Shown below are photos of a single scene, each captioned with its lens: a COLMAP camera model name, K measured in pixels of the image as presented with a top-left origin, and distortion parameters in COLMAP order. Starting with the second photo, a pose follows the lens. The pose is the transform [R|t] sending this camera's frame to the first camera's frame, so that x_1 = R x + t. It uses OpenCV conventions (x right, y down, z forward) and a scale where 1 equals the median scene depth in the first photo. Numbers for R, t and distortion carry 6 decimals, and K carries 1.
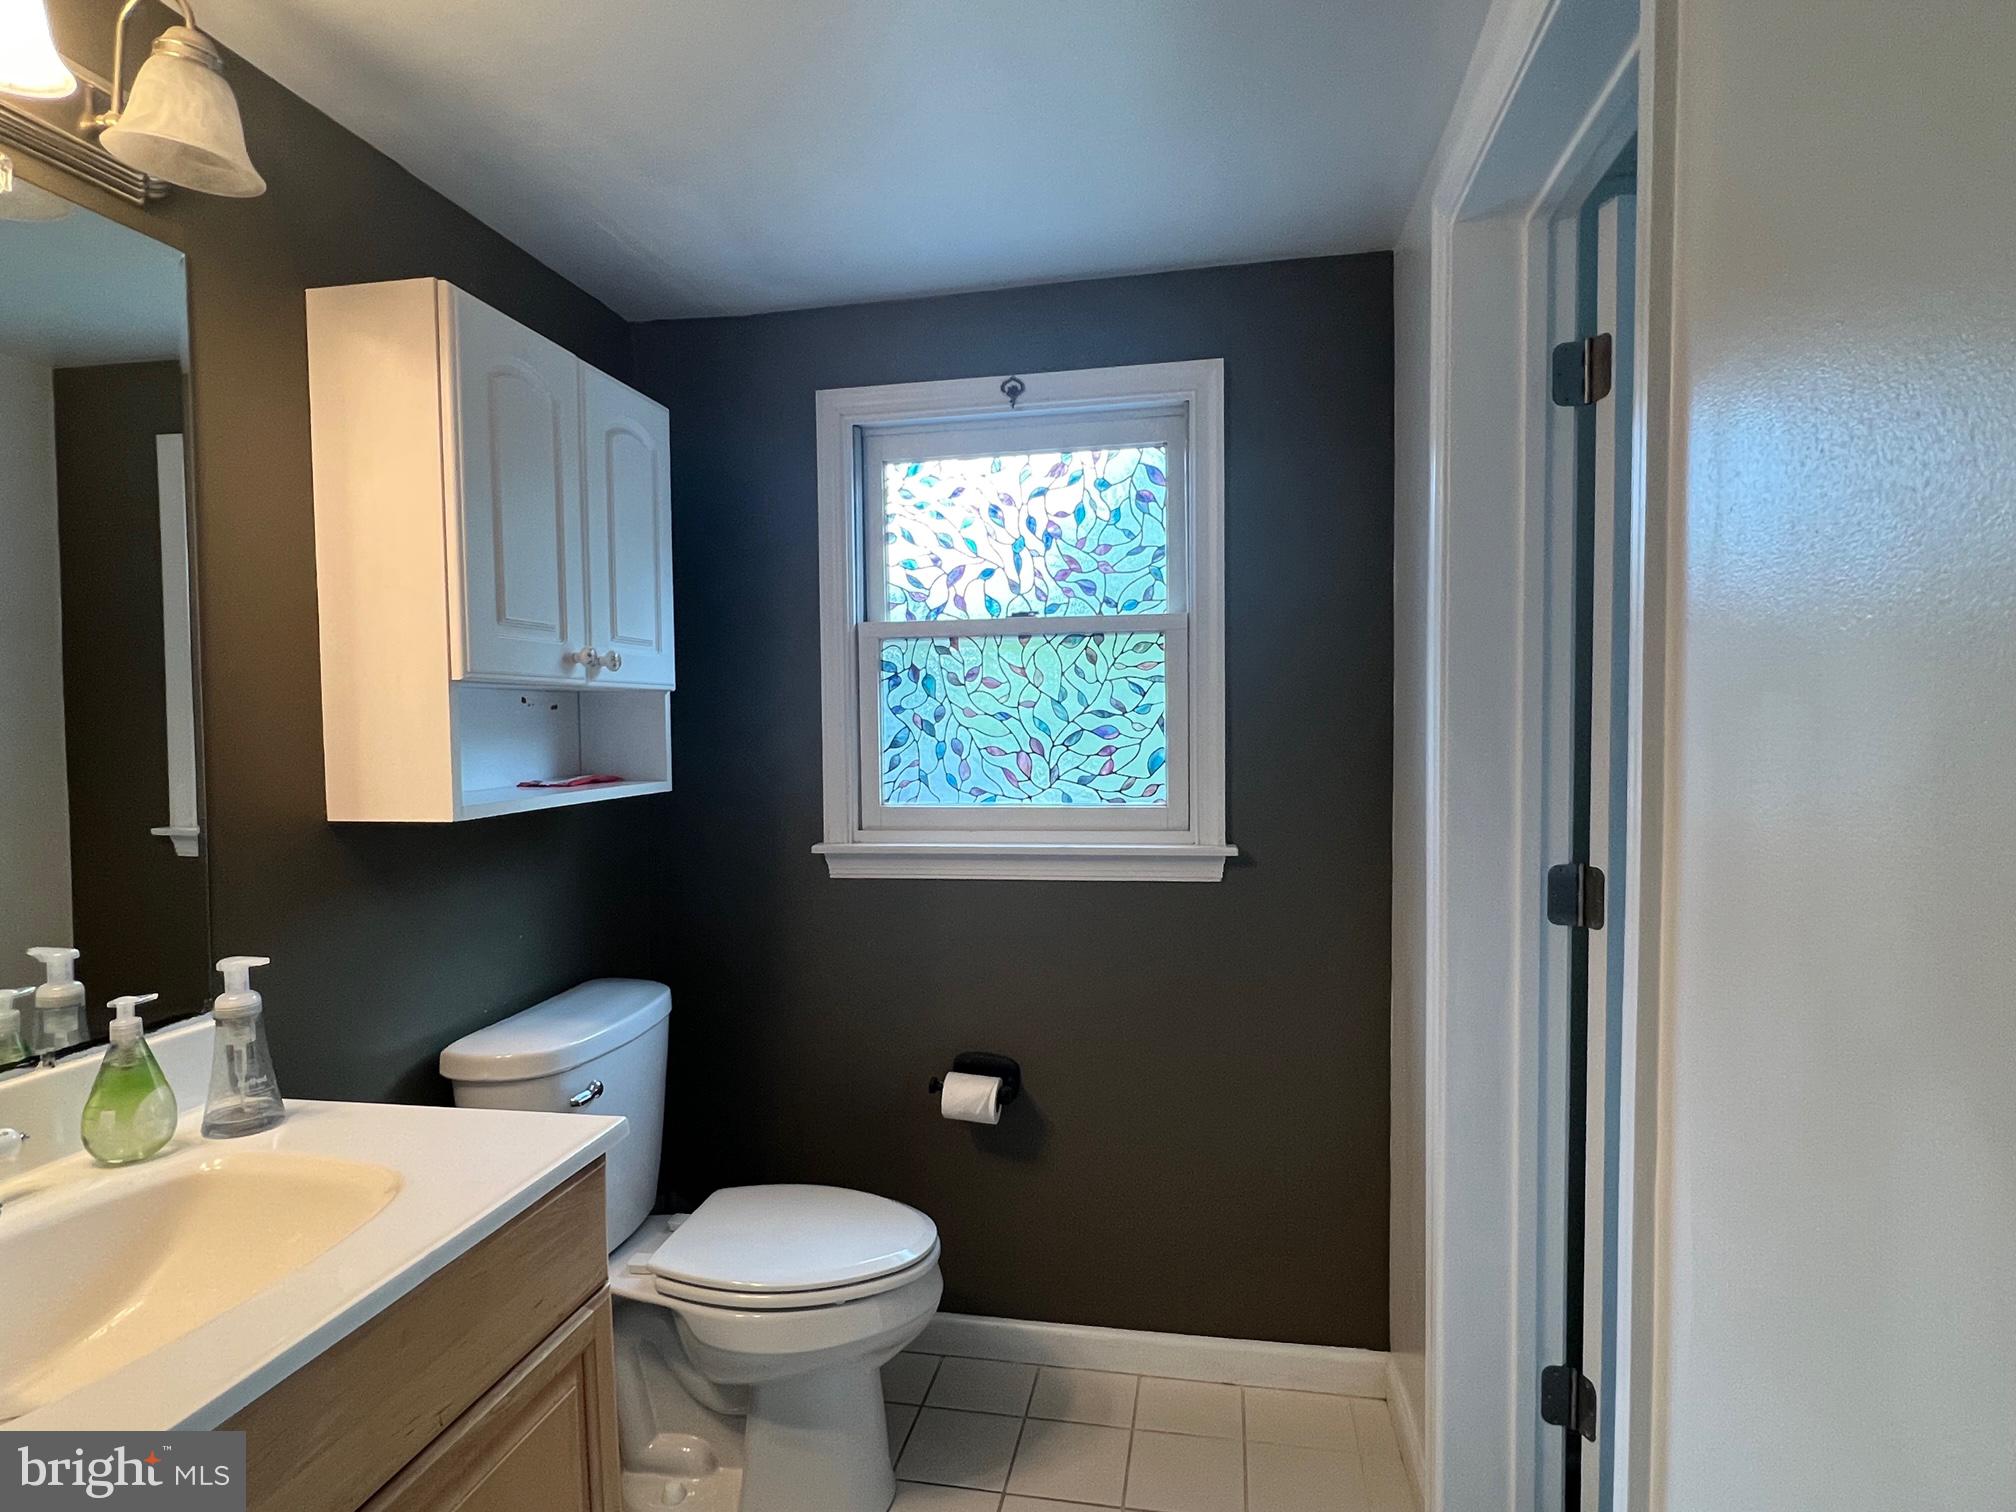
lens RADIAL K [[1071.9, 0, 1008.0], [0, 1071.9, 758.6], [0, 0, 1]] dist [0.001683, 0.000503]
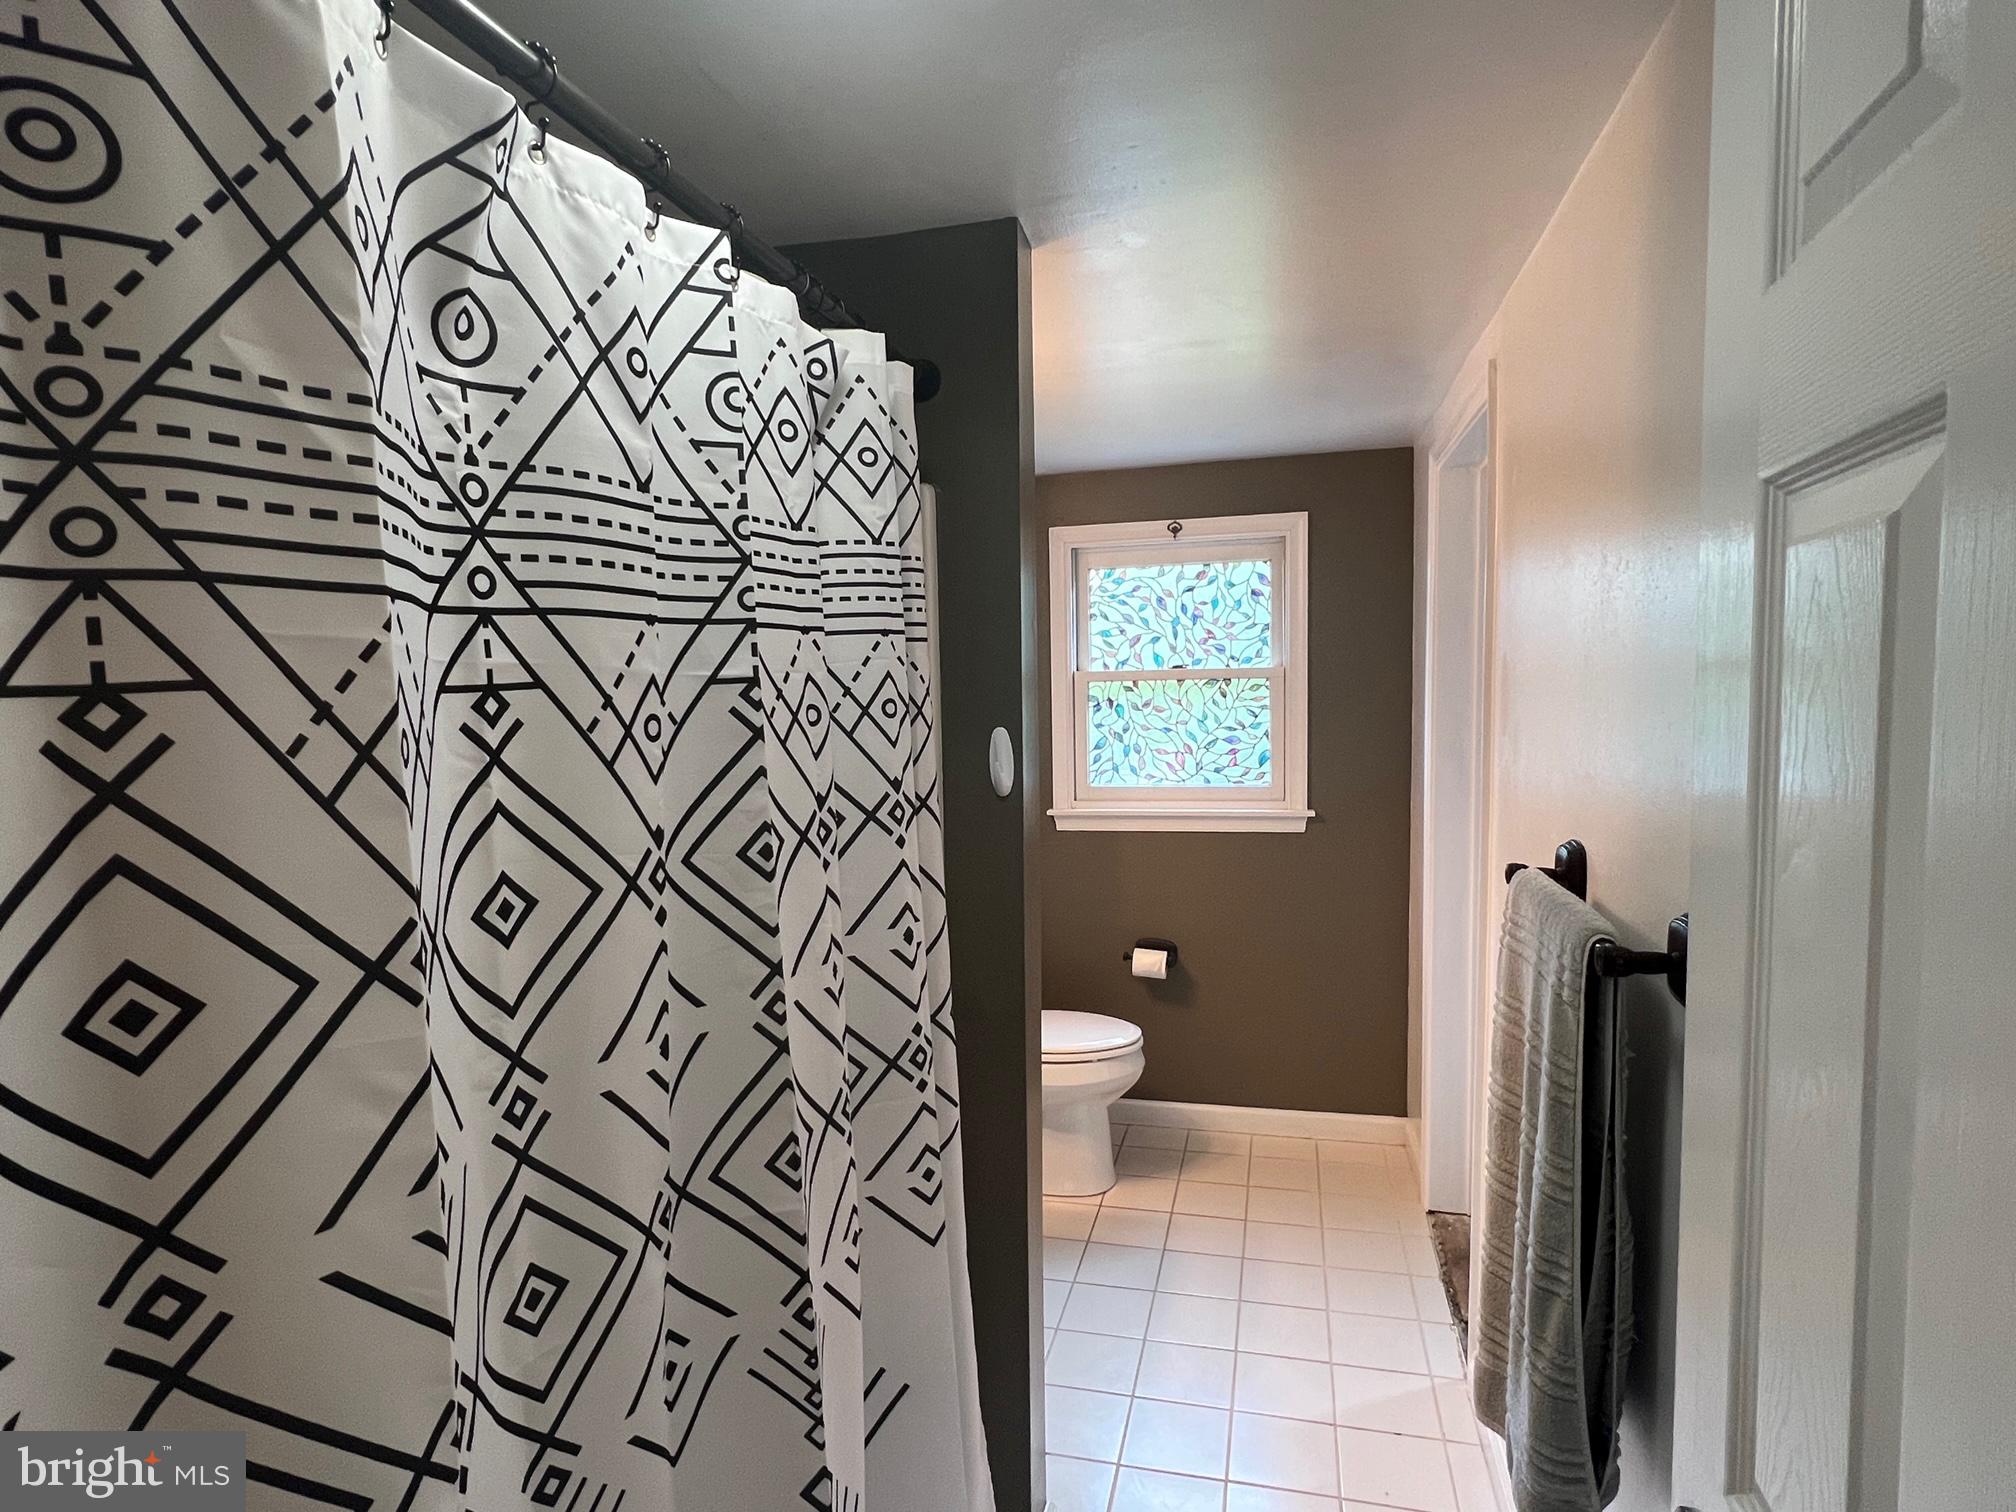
lens RADIAL K [[1071.9, 0, 1011.8], [0, 1071.9, 758.1], [0, 0, 1]] dist [0.001683, 0.000503]
pose [[0.997965, -0.007418, -0.063333, -0.135600], [0.010861, 0.998472, 0.054185, -0.087611], [0.062834, -0.054762, 0.996520, -0.619947]]
